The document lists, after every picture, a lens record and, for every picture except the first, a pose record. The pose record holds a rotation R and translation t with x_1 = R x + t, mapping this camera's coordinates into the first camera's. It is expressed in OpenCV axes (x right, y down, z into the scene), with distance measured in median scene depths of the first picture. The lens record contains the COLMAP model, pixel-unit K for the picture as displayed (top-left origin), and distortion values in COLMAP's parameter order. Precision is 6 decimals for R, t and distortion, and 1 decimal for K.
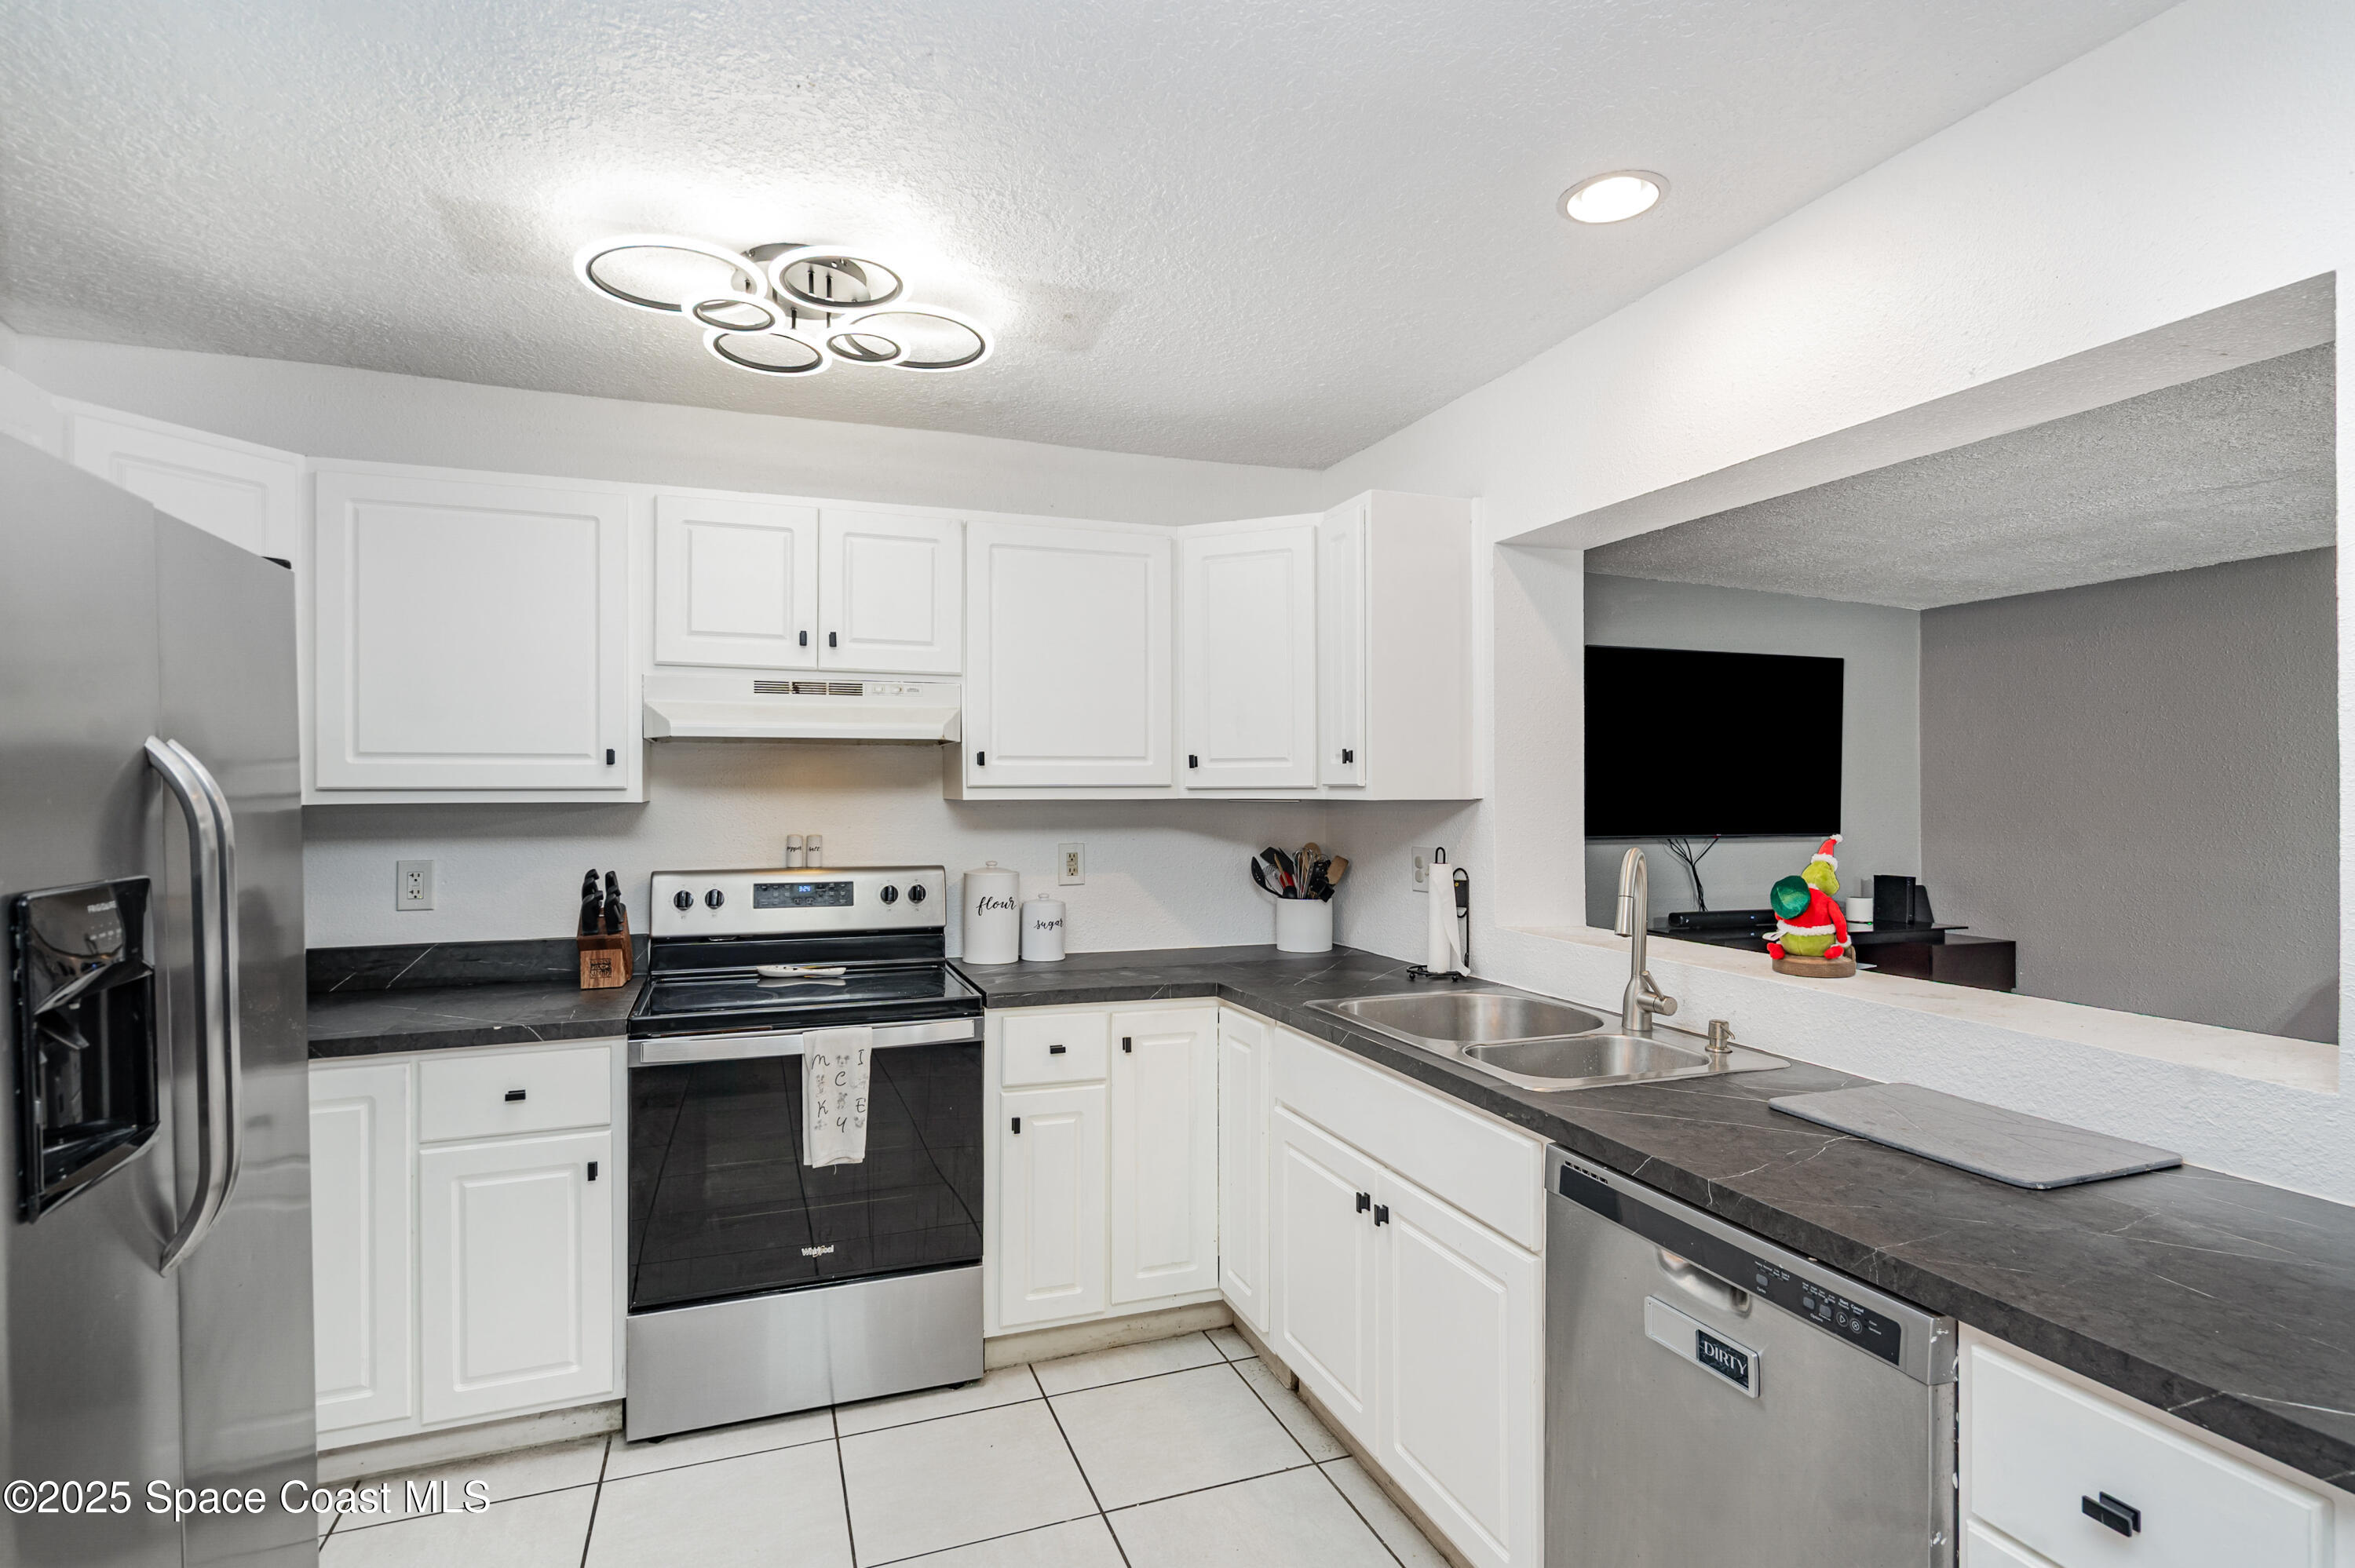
lens RADIAL K [[1156.7, 0, 1173.7], [0, 1156.7, 790.3], [0, 0, 1]] dist [0.003983, -0.000140]
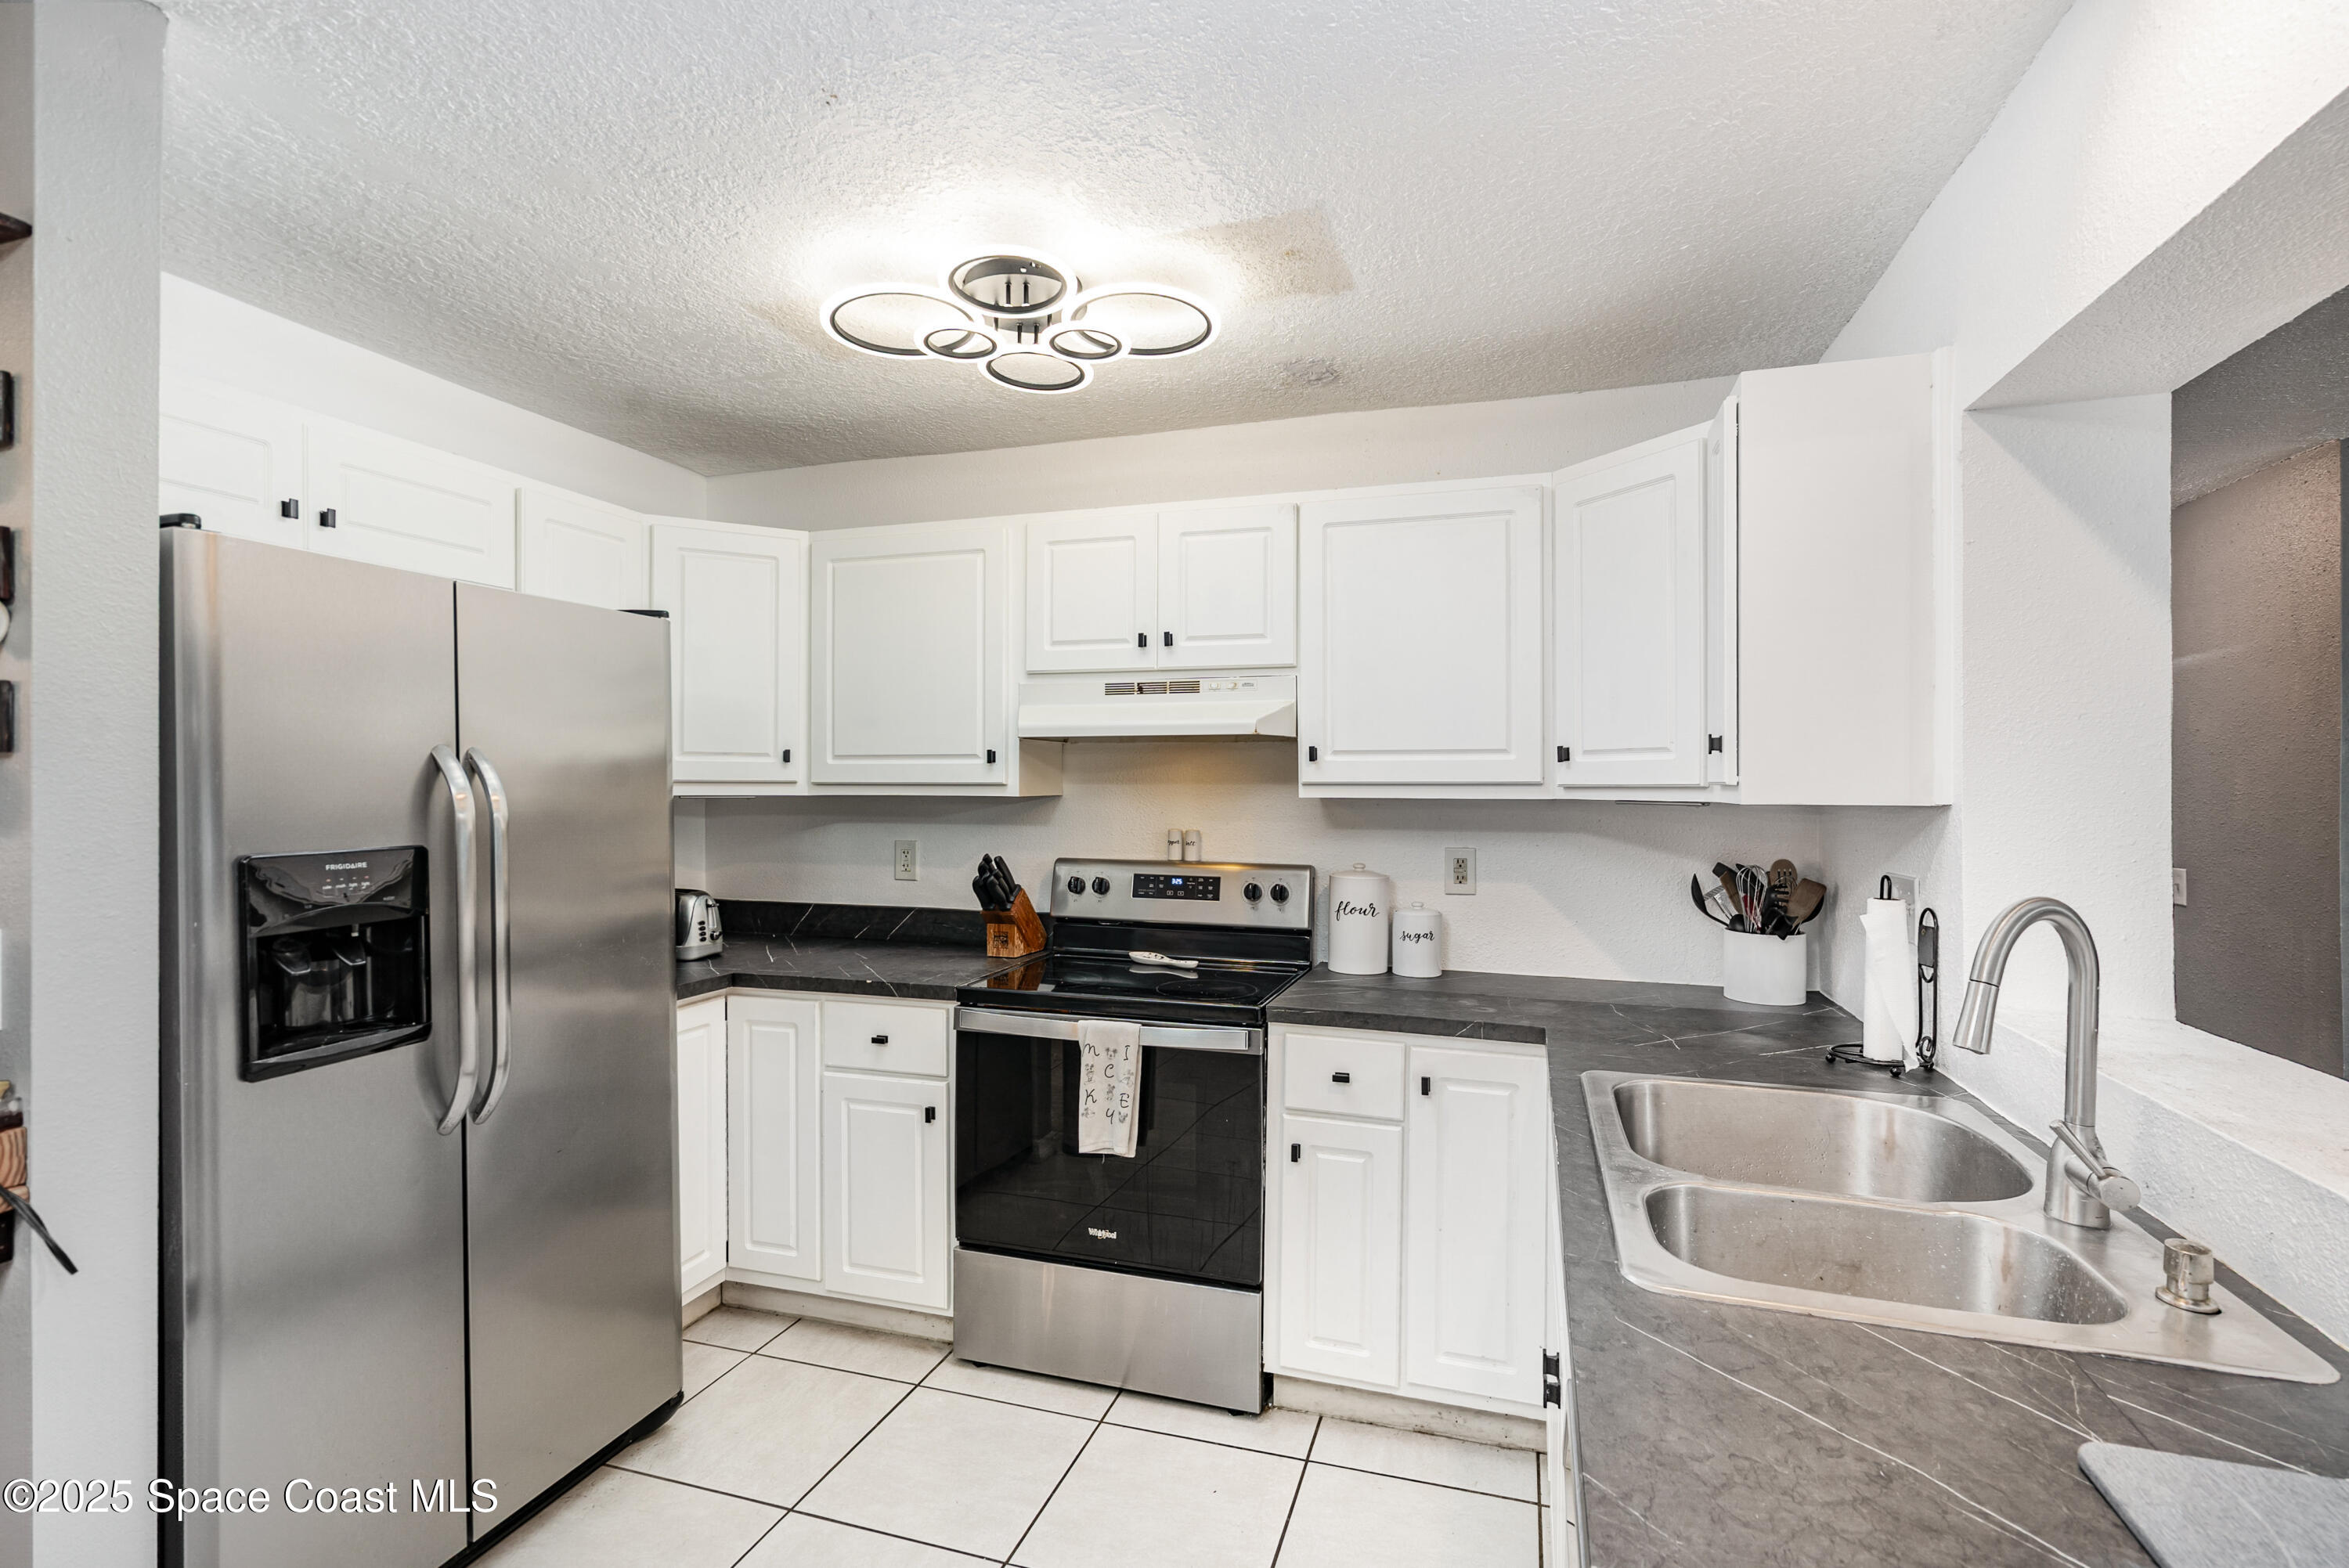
lens RADIAL K [[1076.6, 0, 1180.1], [0, 1076.6, 784.5], [0, 0, 1]] dist [-0.002086, -0.001949]
pose [[0.789907, 0.004195, -0.613212, 0.300198], [-0.005148, 0.999987, 0.000210, -0.002315], [0.613205, 0.002991, 0.789918, 0.256684]]
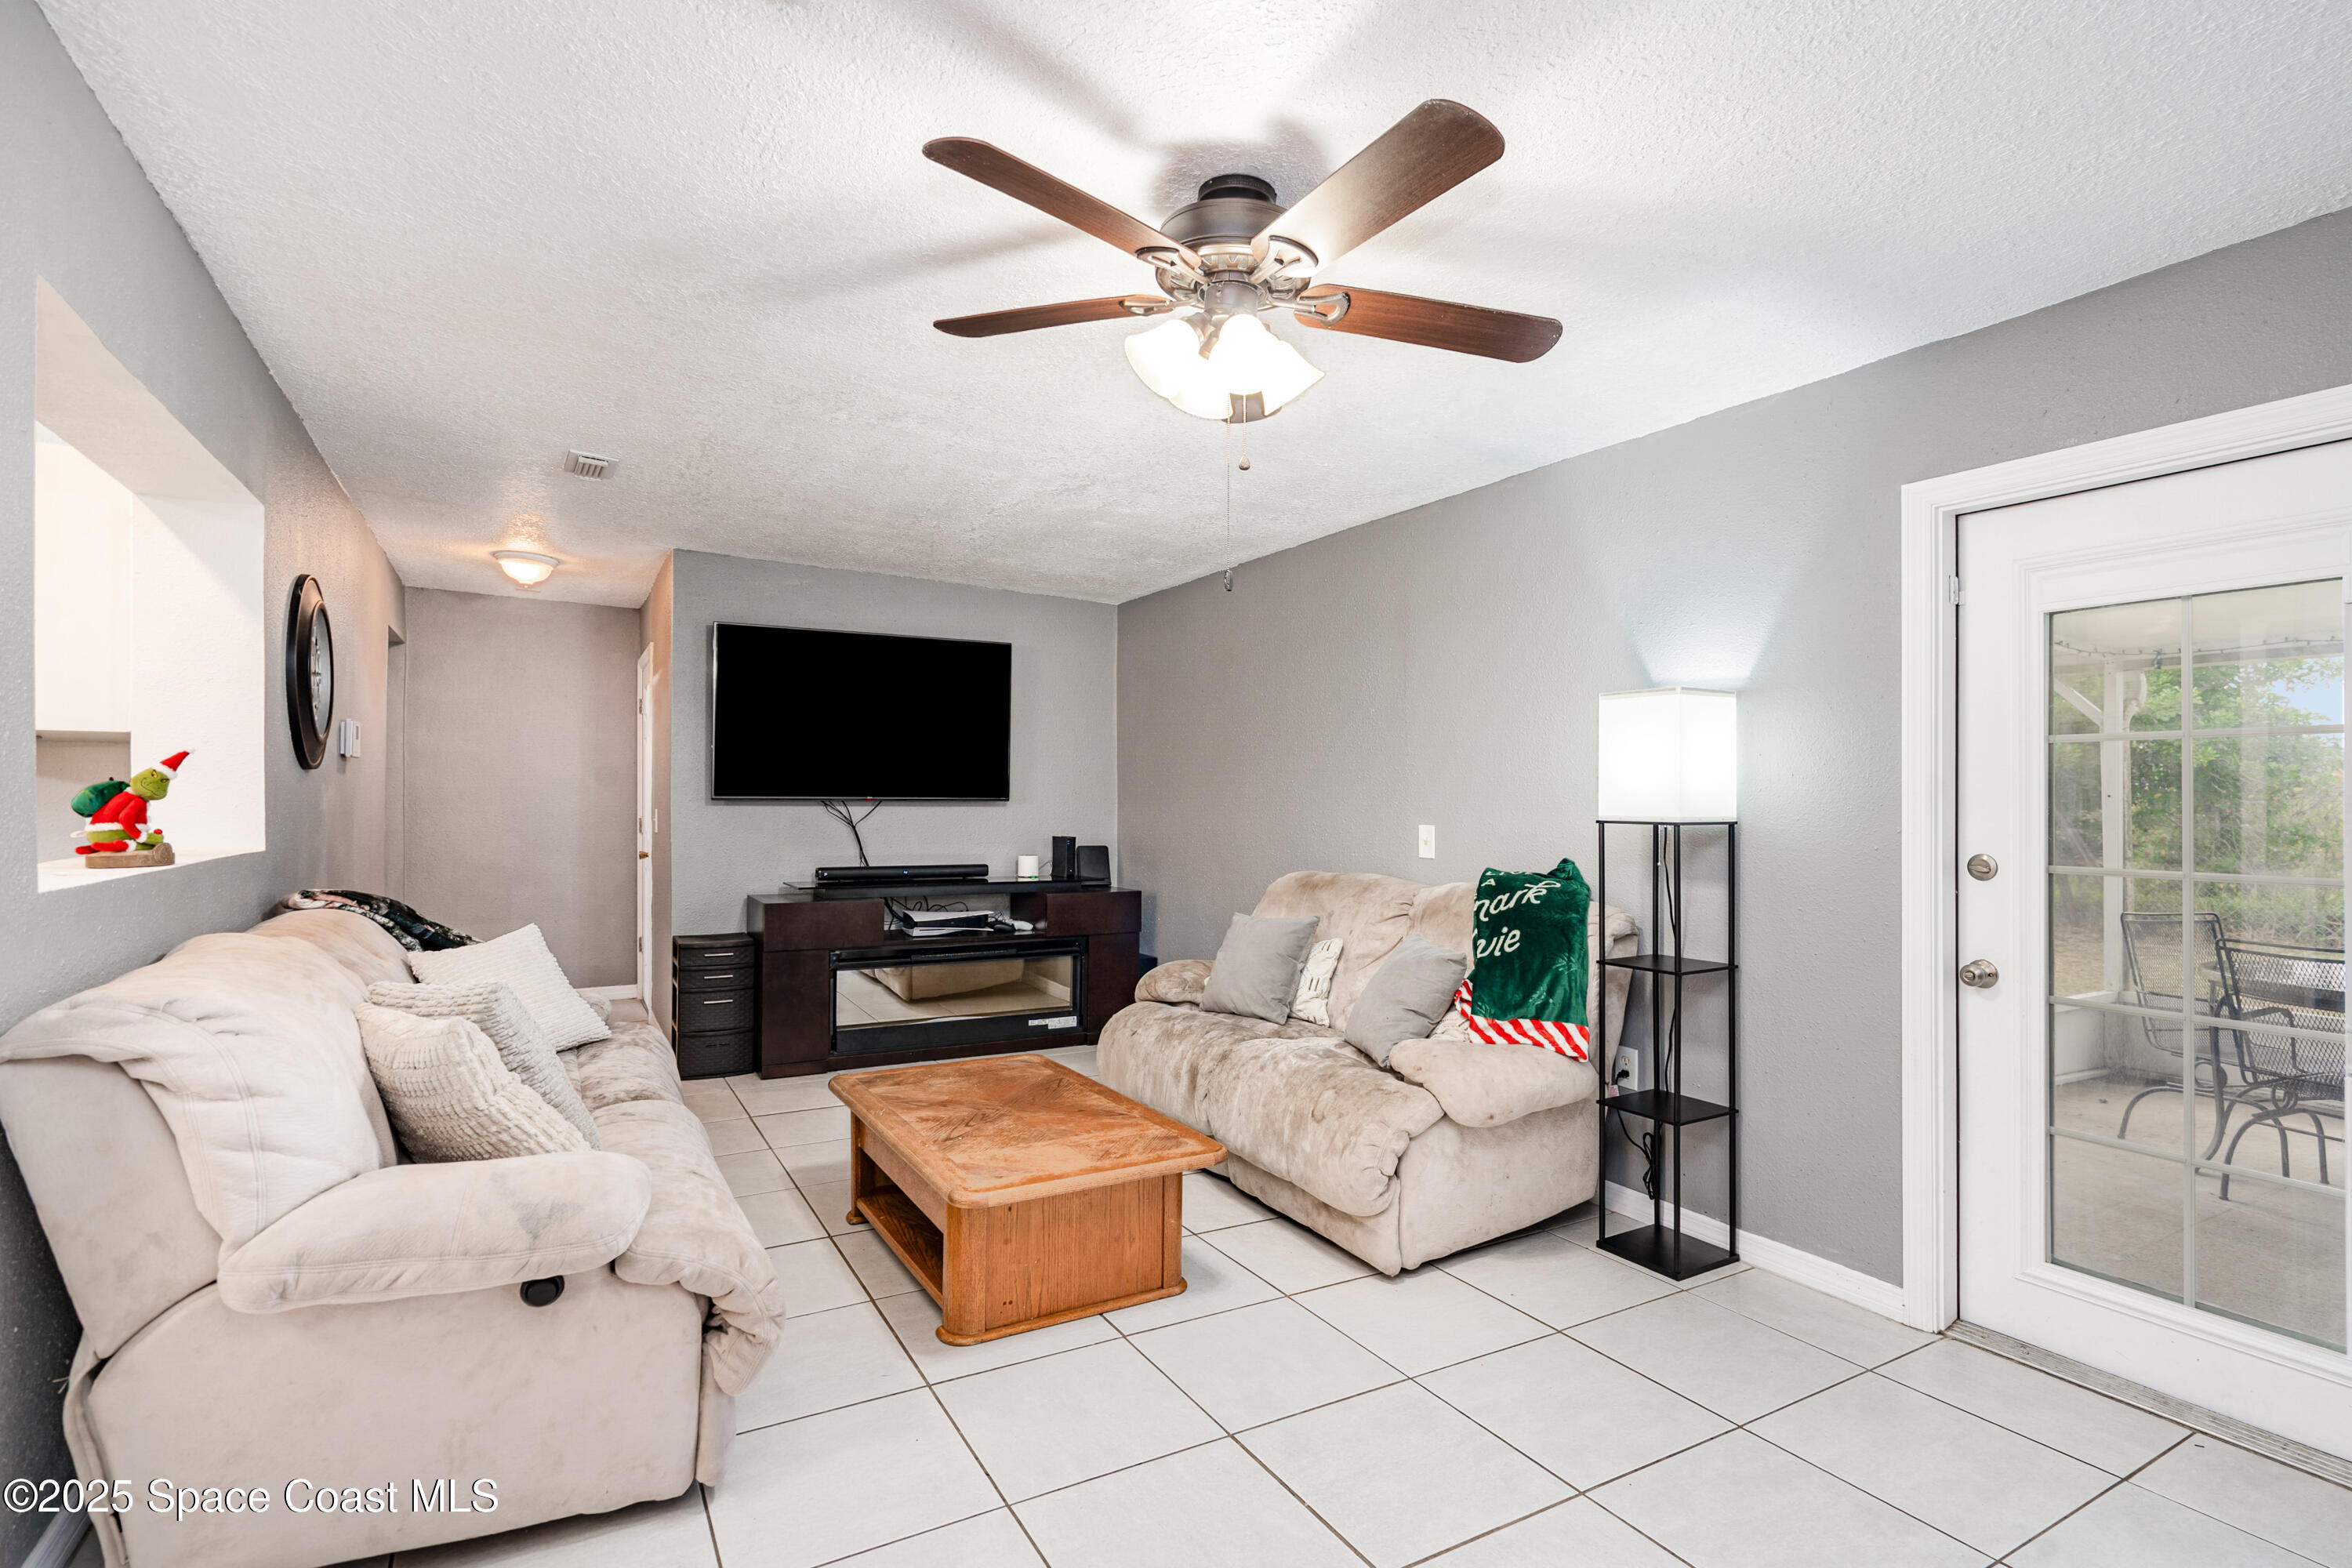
lens RADIAL K [[1125.2, 0, 1175.1], [0, 1125.2, 783.9], [0, 0, 1]] dist [-0.000249, -0.000212]
pose [[0.987567, 0.003229, 0.157168, 1.071390], [-0.000937, 0.999892, -0.014657, 0.073127], [-0.157198, 0.014328, 0.987463, -0.192685]]
